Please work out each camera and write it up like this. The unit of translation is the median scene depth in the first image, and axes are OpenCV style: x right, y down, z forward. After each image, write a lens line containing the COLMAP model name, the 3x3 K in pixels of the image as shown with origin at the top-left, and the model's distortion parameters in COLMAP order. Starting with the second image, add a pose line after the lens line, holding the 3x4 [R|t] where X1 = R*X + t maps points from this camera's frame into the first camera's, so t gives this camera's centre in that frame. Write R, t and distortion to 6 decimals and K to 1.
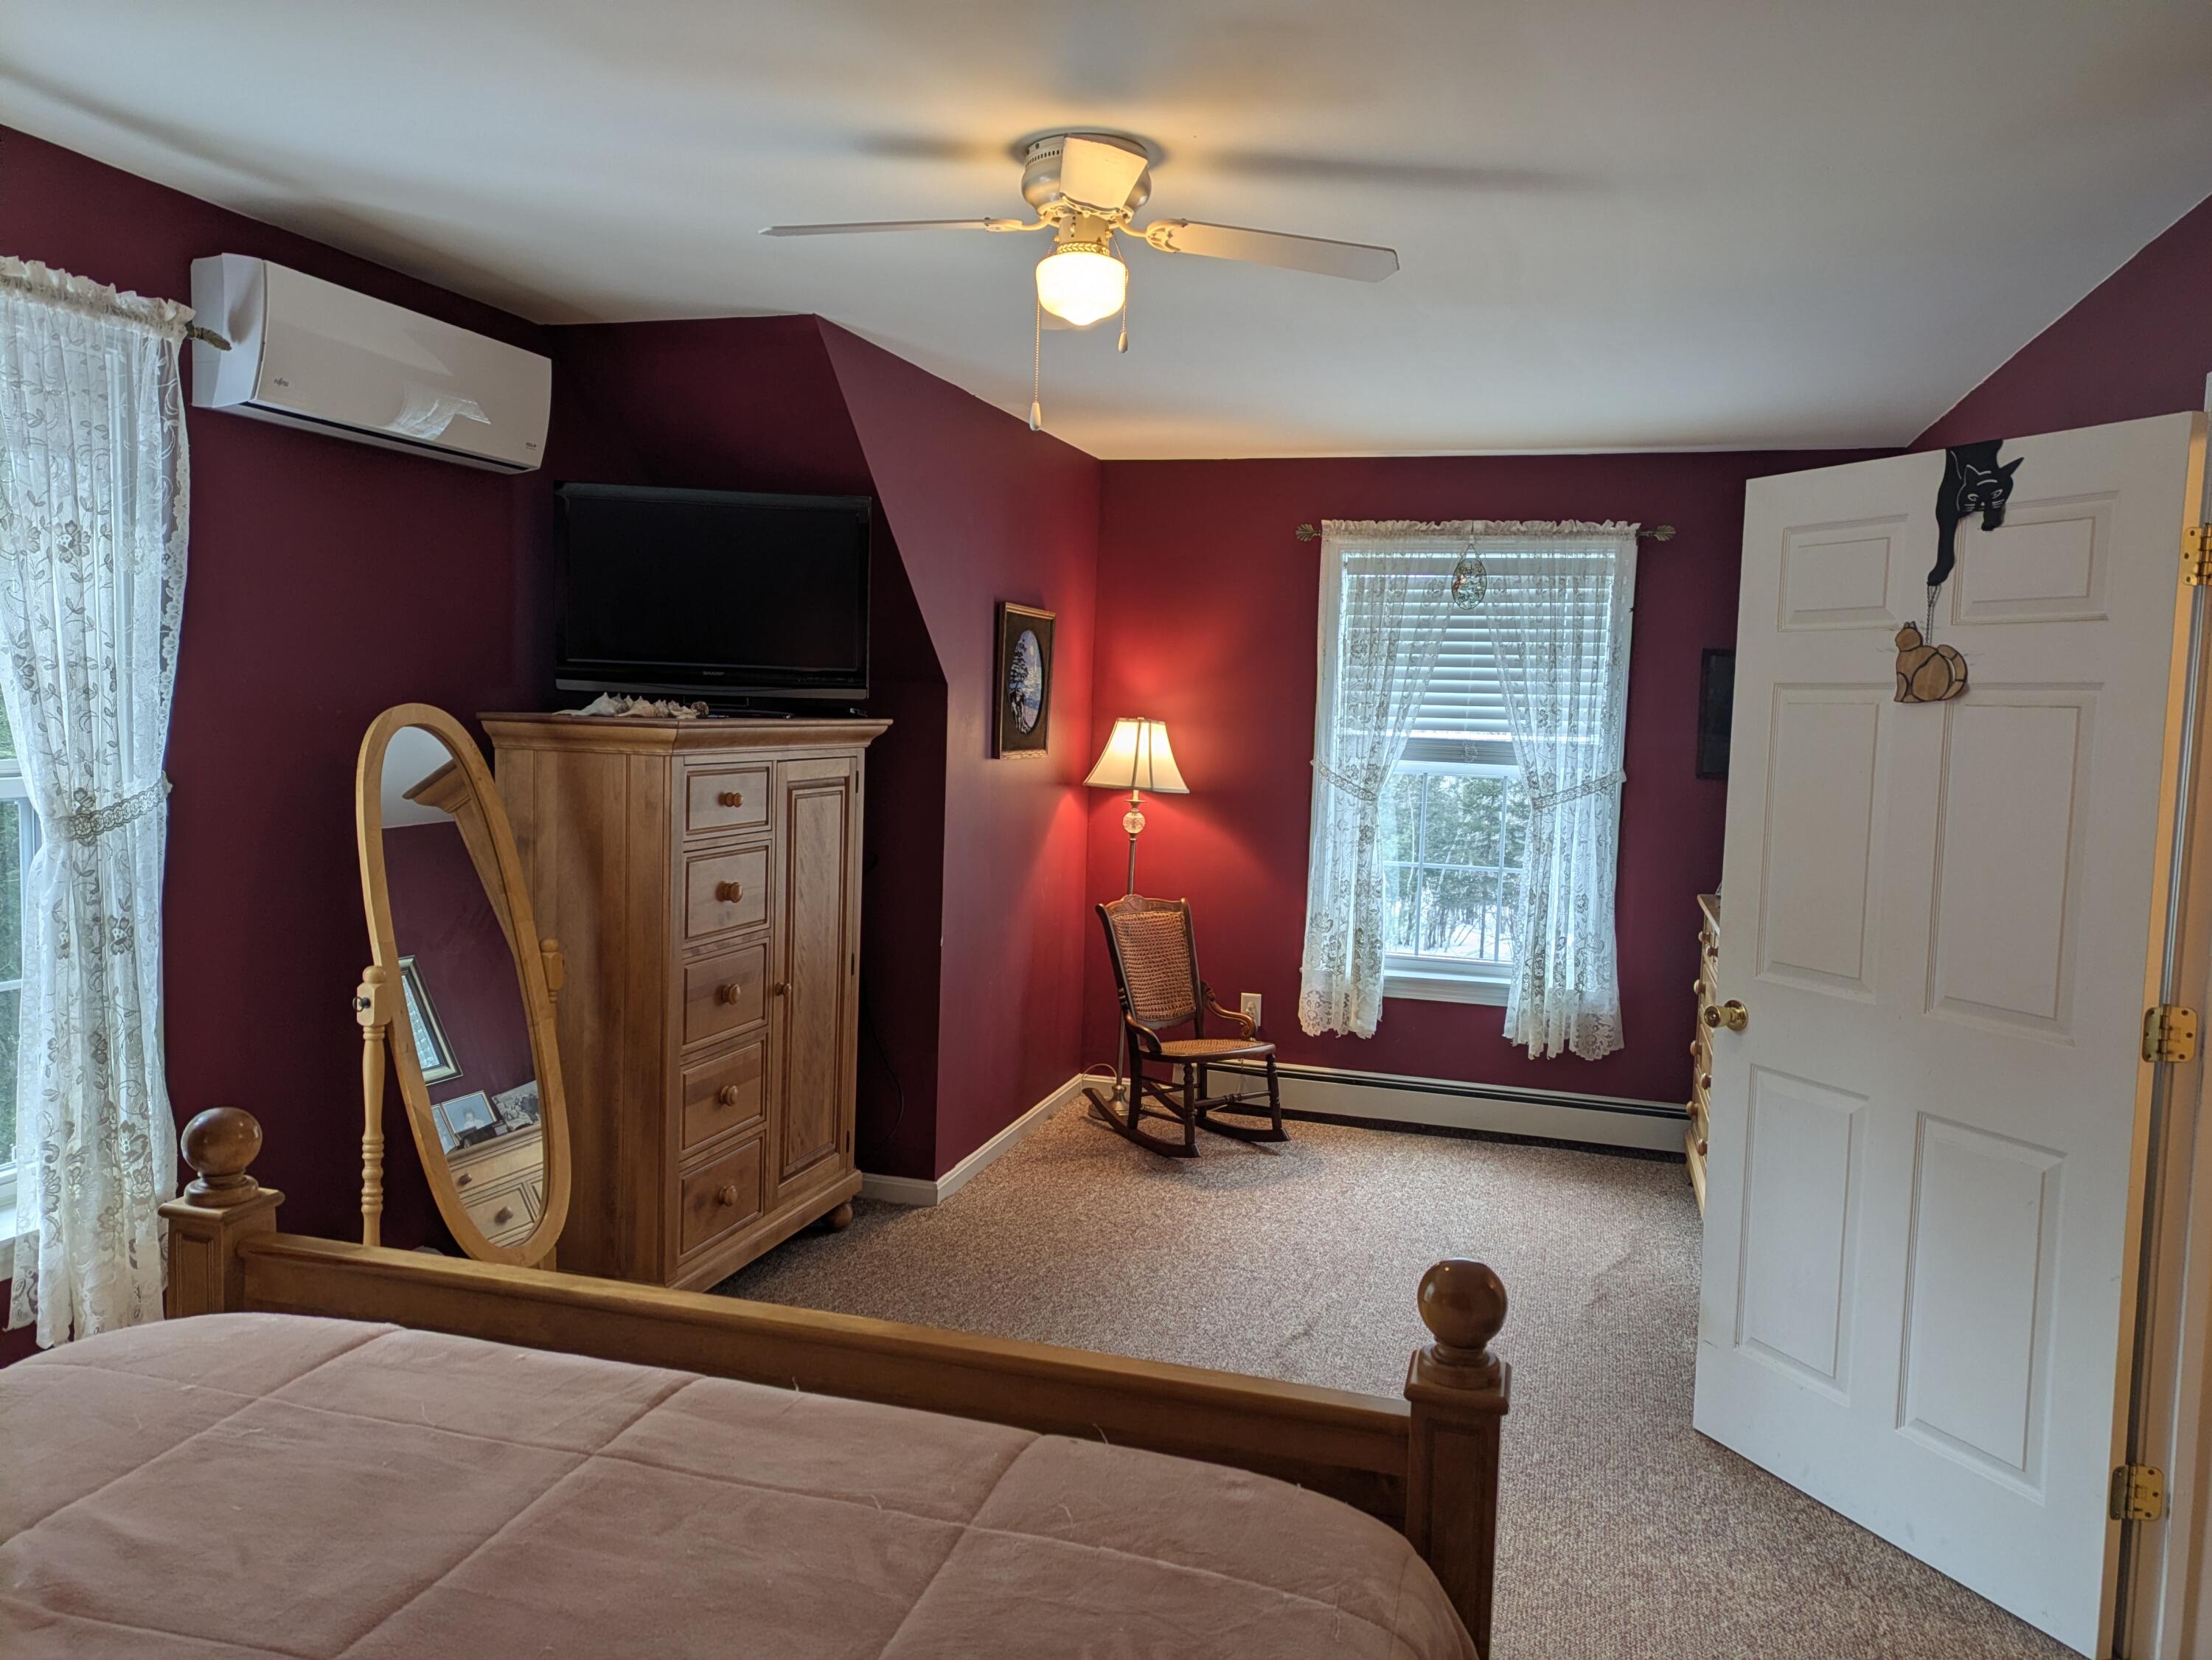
lens RADIAL K [[1611.2, 0, 1102.6], [0, 1611.2, 849.3], [0, 0, 1]] dist [0.060655, -0.068002]
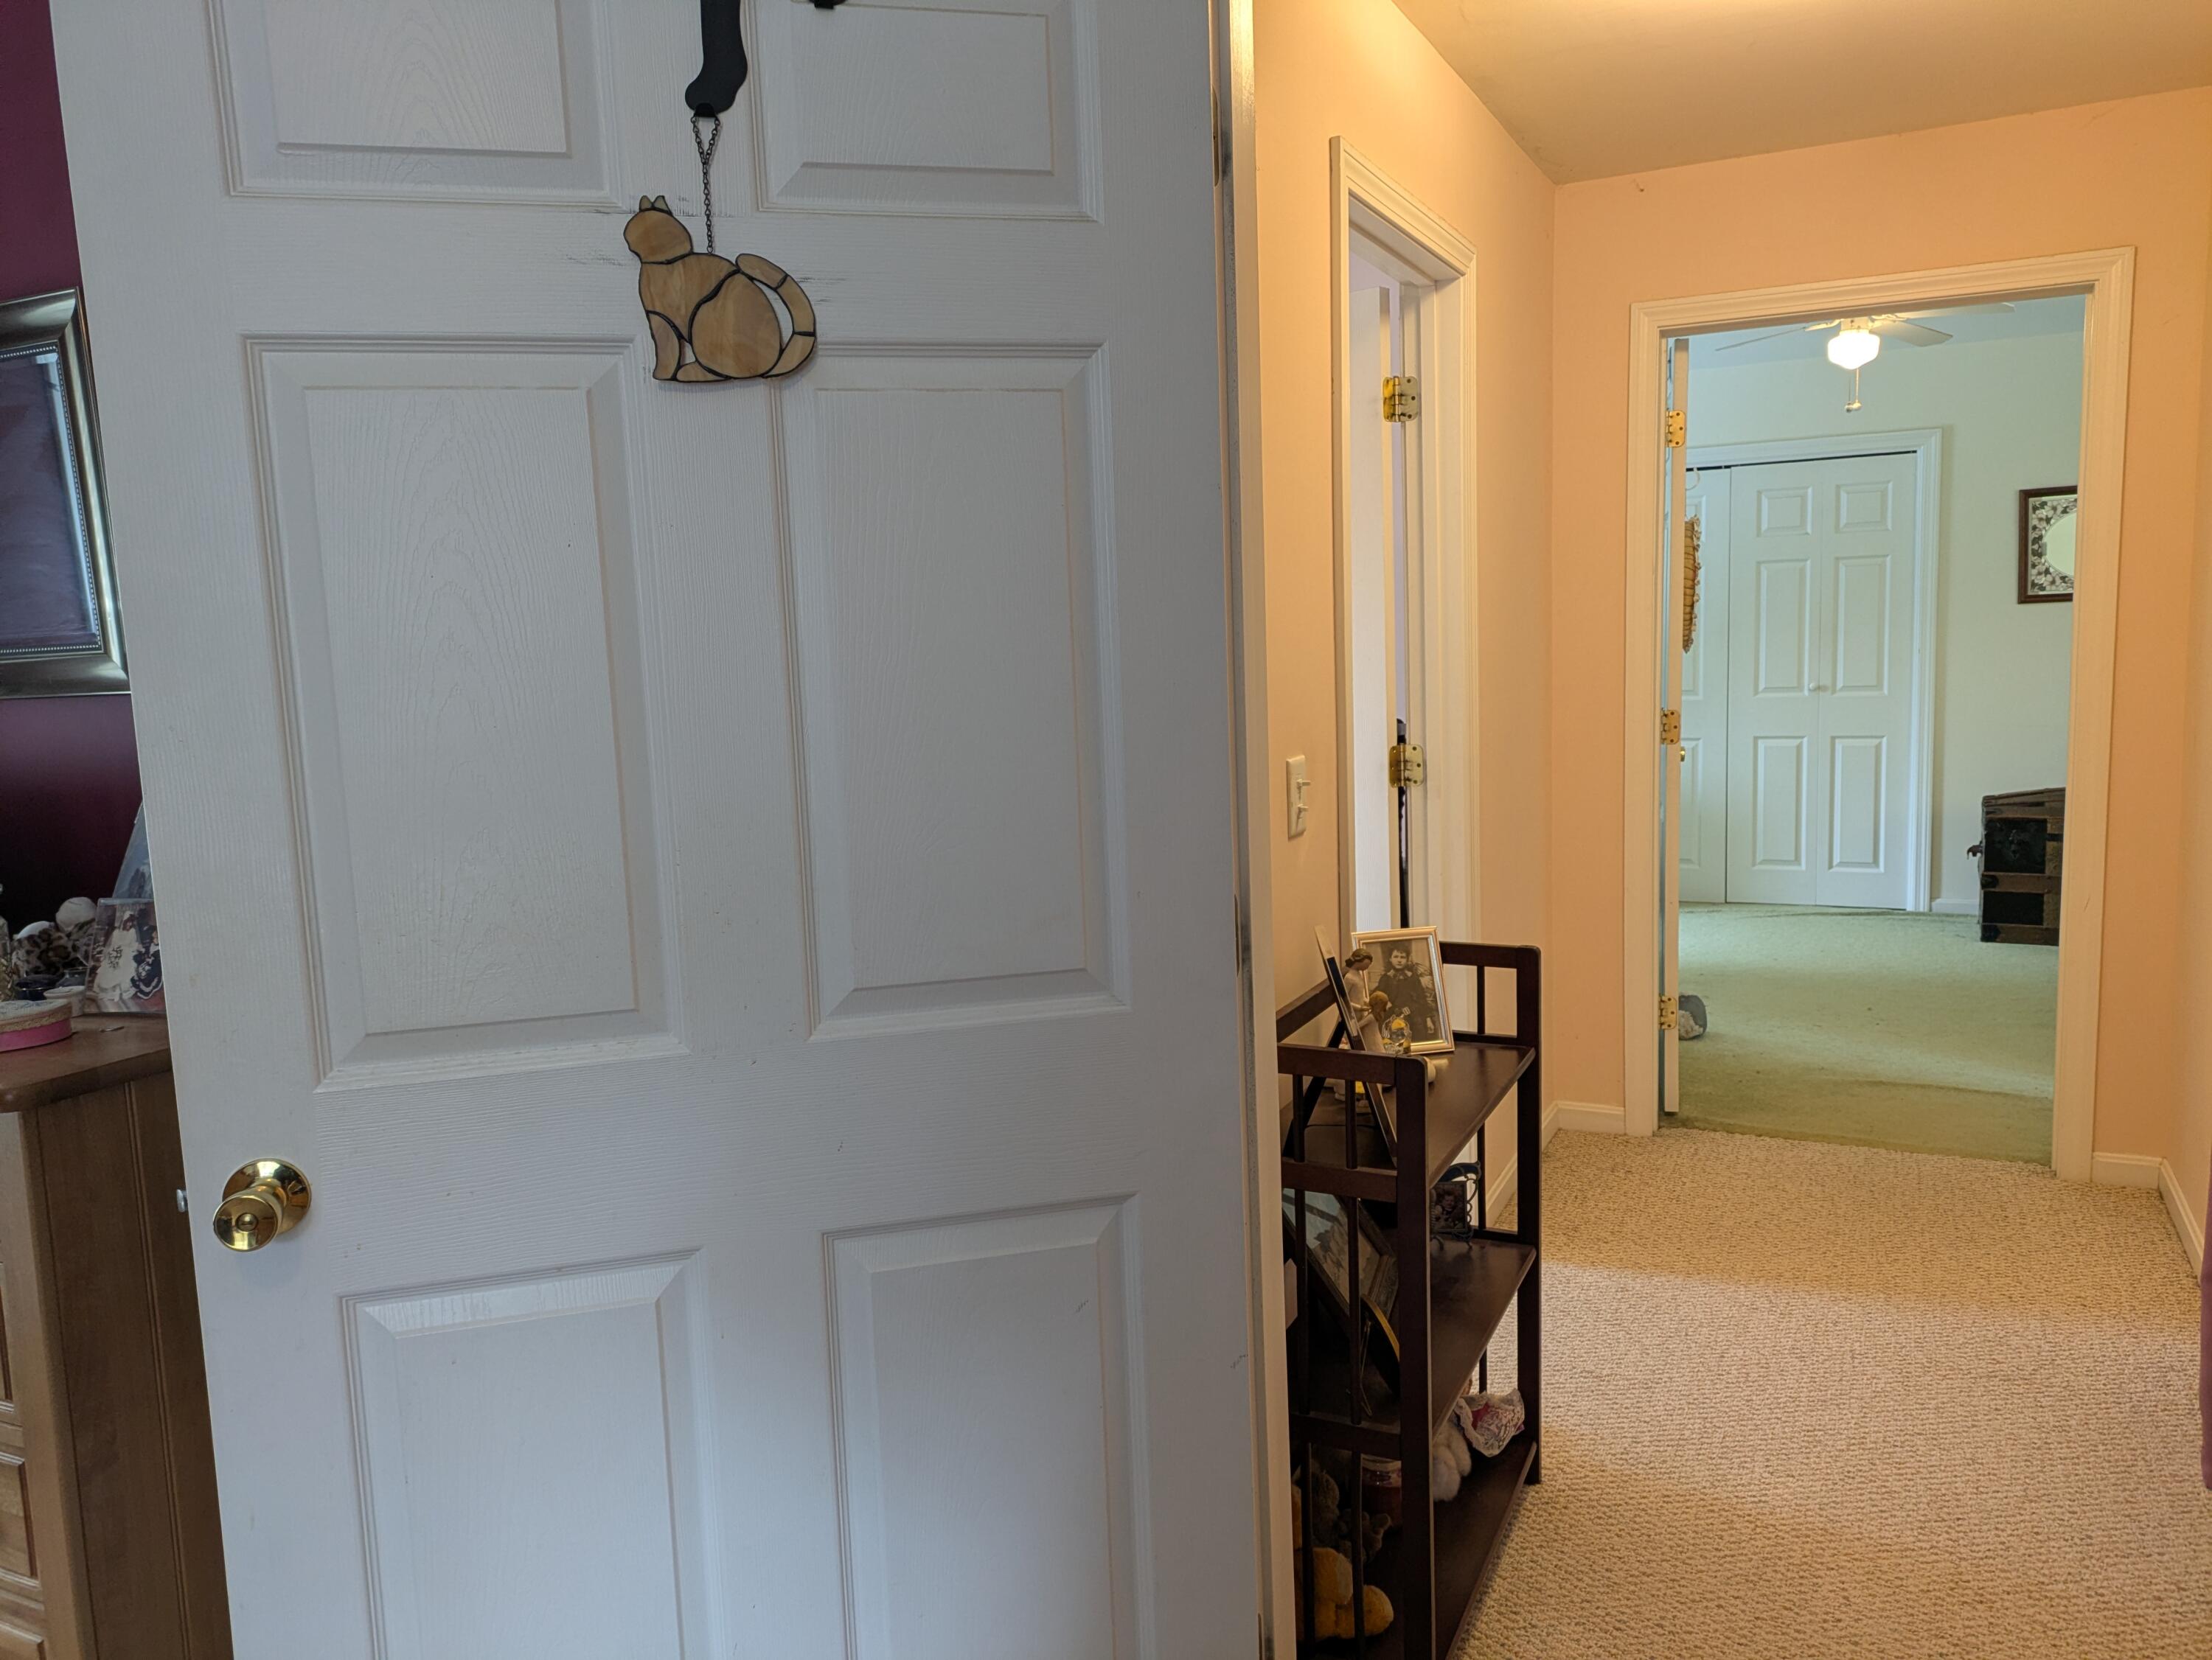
lens RADIAL K [[1611.2, 0, 1102.6], [0, 1611.2, 849.3], [0, 0, 1]] dist [0.060655, -0.068002]
pose [[0.165886, -0.155941, 0.973737, 0.054964], [0.143181, 0.980763, 0.132674, -0.006179], [-0.975695, 0.117411, 0.185023, 0.826353]]
